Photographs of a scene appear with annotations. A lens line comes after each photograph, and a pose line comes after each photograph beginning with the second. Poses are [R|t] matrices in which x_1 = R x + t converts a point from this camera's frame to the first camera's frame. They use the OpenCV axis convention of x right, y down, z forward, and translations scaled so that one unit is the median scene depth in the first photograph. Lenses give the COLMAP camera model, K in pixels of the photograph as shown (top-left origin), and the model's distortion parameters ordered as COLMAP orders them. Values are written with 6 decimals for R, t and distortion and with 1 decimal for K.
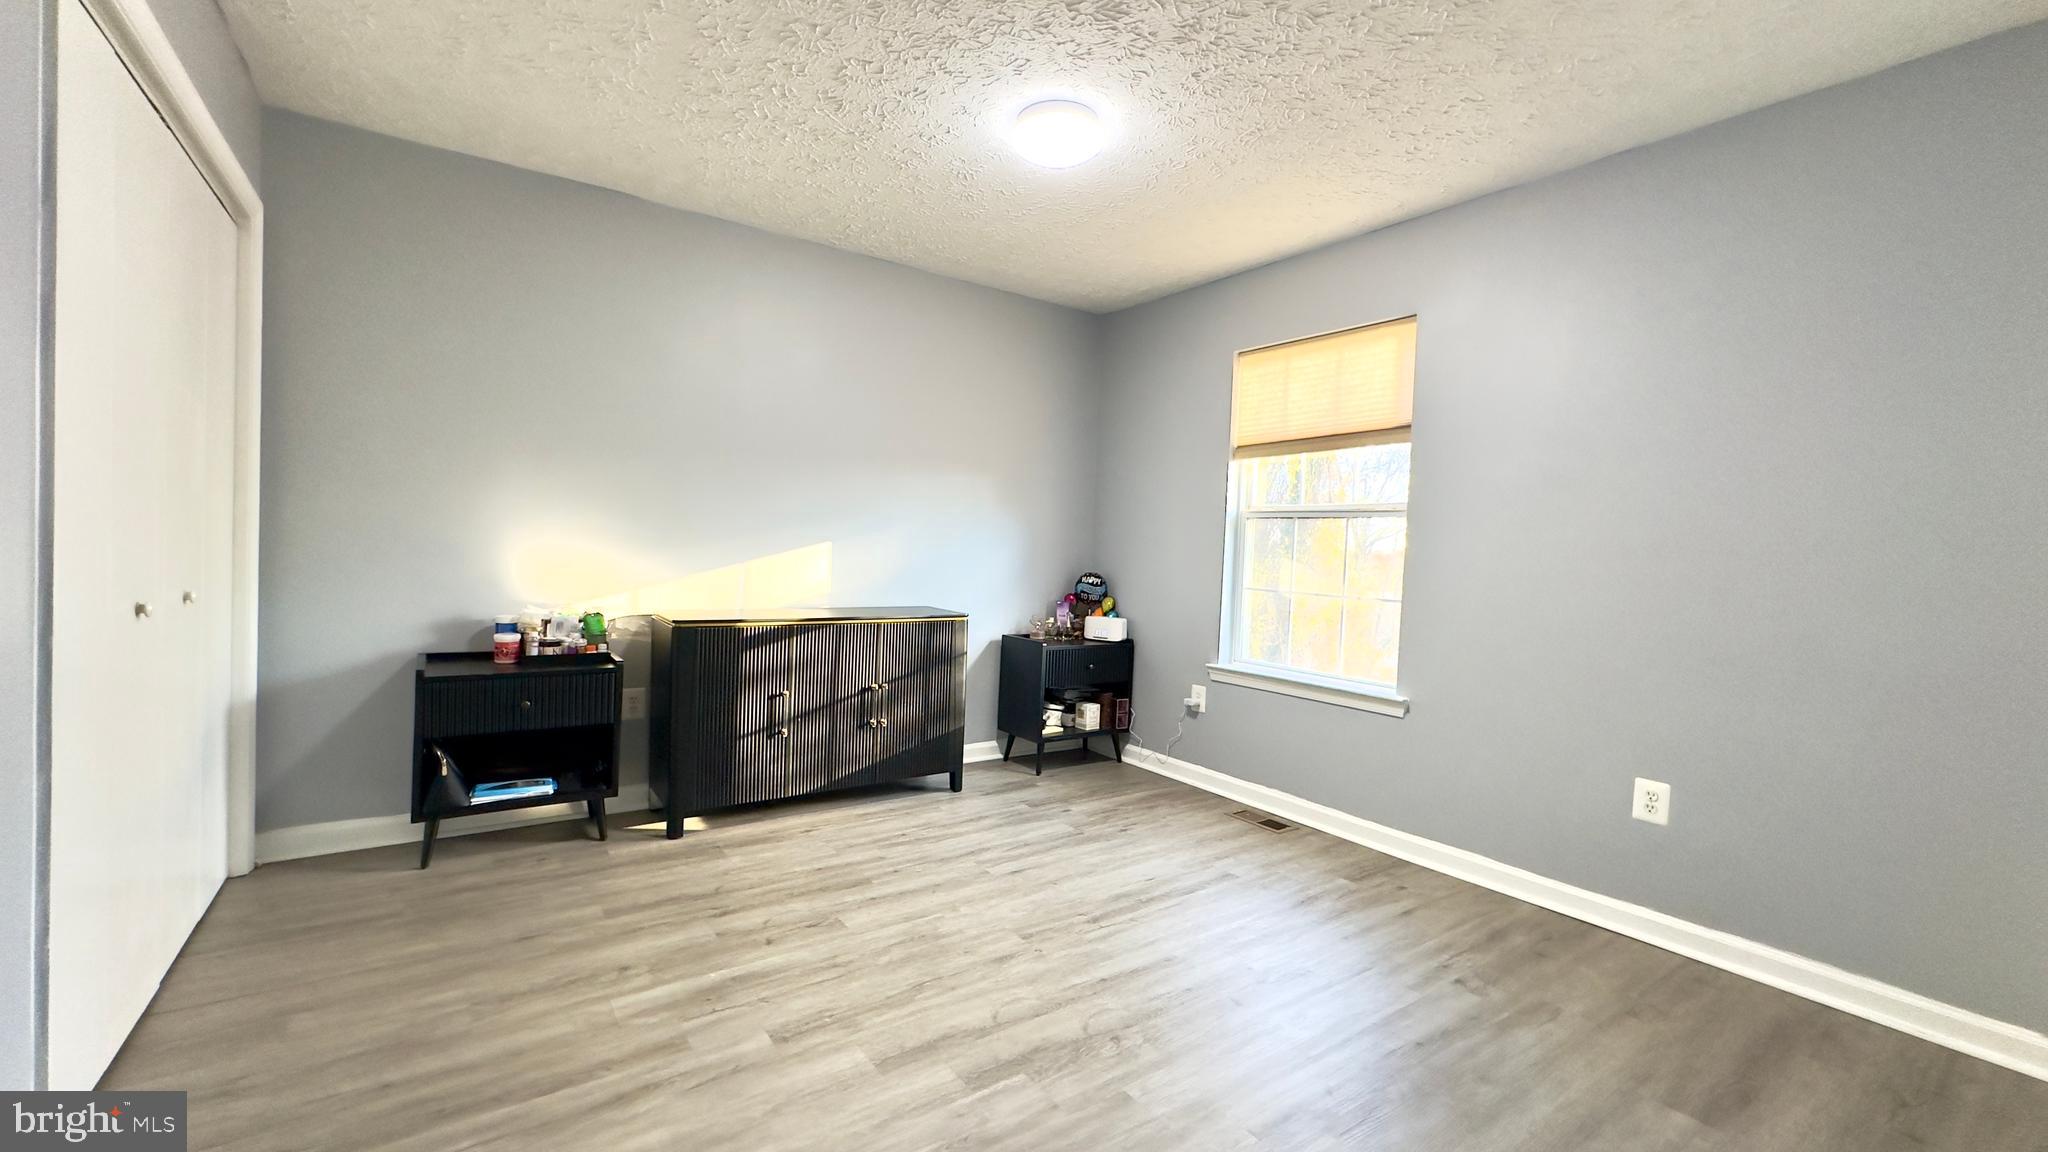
lens RADIAL K [[813.0, 0, 1024.0], [0, 813.0, 576.0], [0, 0, 1]] dist [-0.003554, 0.000561]
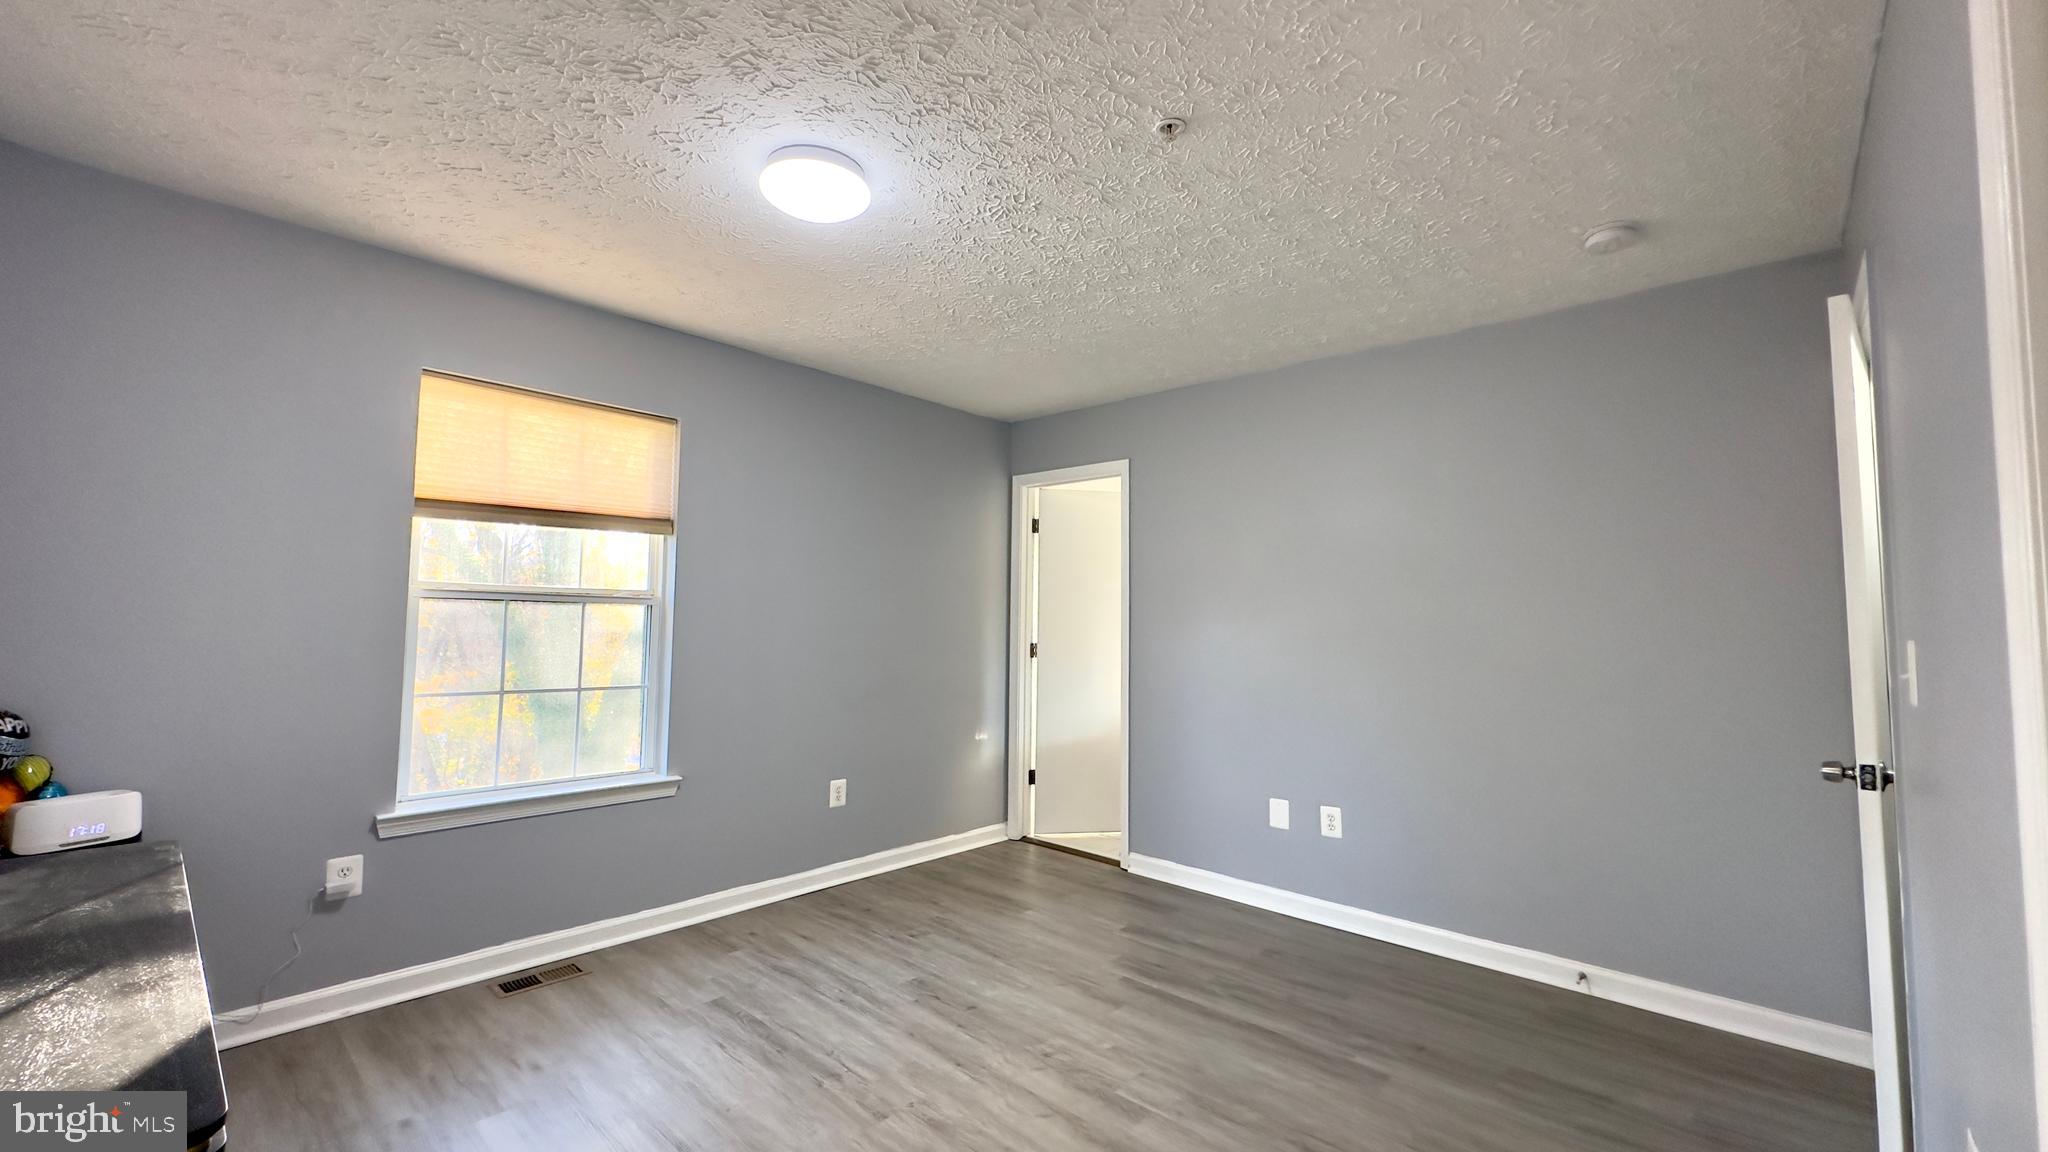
lens RADIAL K [[813.0, 0, 1024.0], [0, 813.0, 576.0], [0, 0, 1]] dist [-0.003554, 0.000561]
pose [[-0.209557, 0.016740, 0.977653, -0.693280], [0.010801, 0.999832, -0.014805, -0.094514], [-0.977737, 0.007457, -0.209703, 0.798813]]
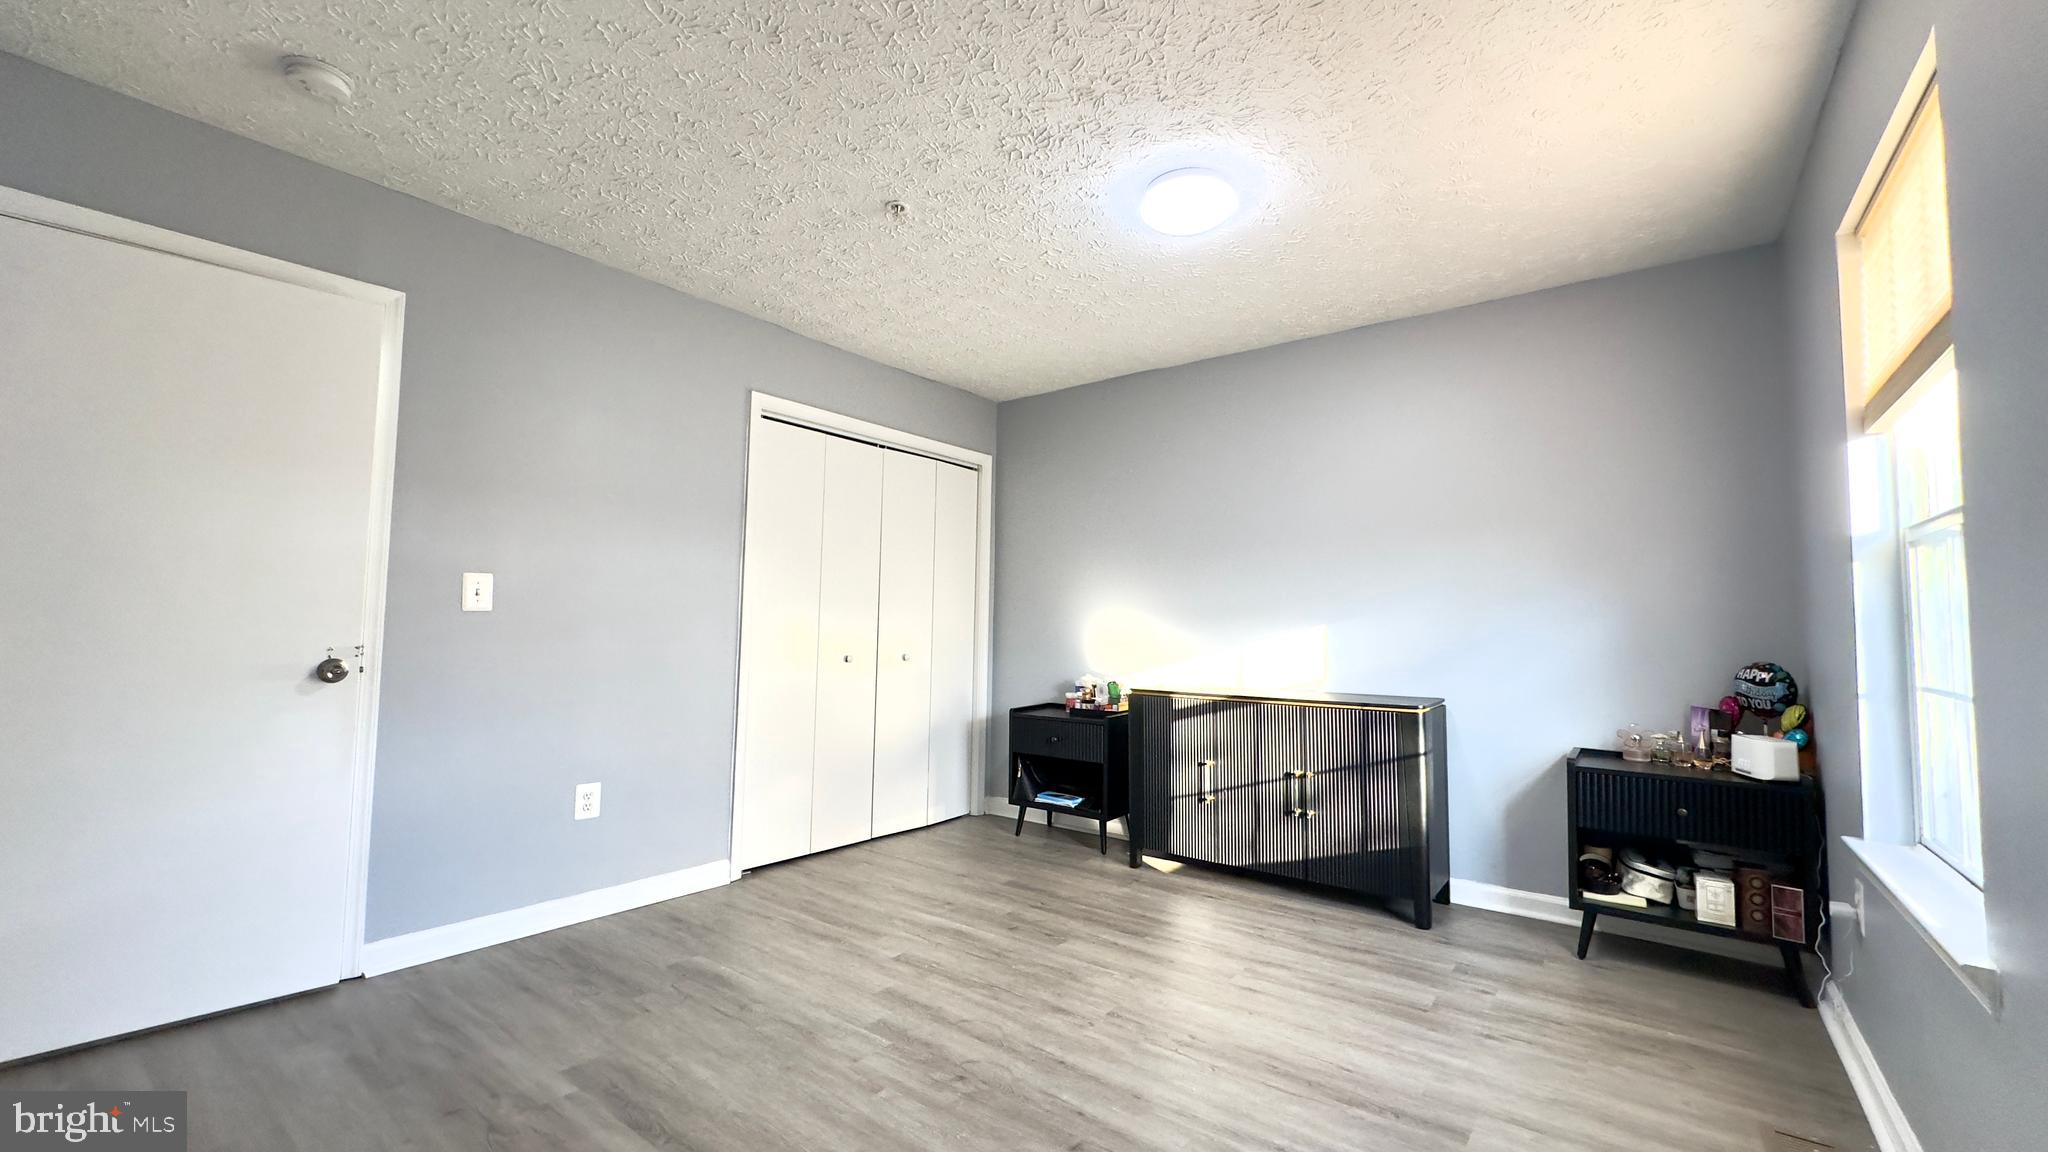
lens RADIAL K [[813.0, 0, 1024.0], [0, 813.0, 576.0], [0, 0, 1]] dist [-0.003554, 0.000561]
pose [[0.296359, -0.097701, -0.950066, 0.734999], [-0.034371, 0.993019, -0.112840, 0.028166], [0.954458, 0.066096, 0.290932, 0.452326]]
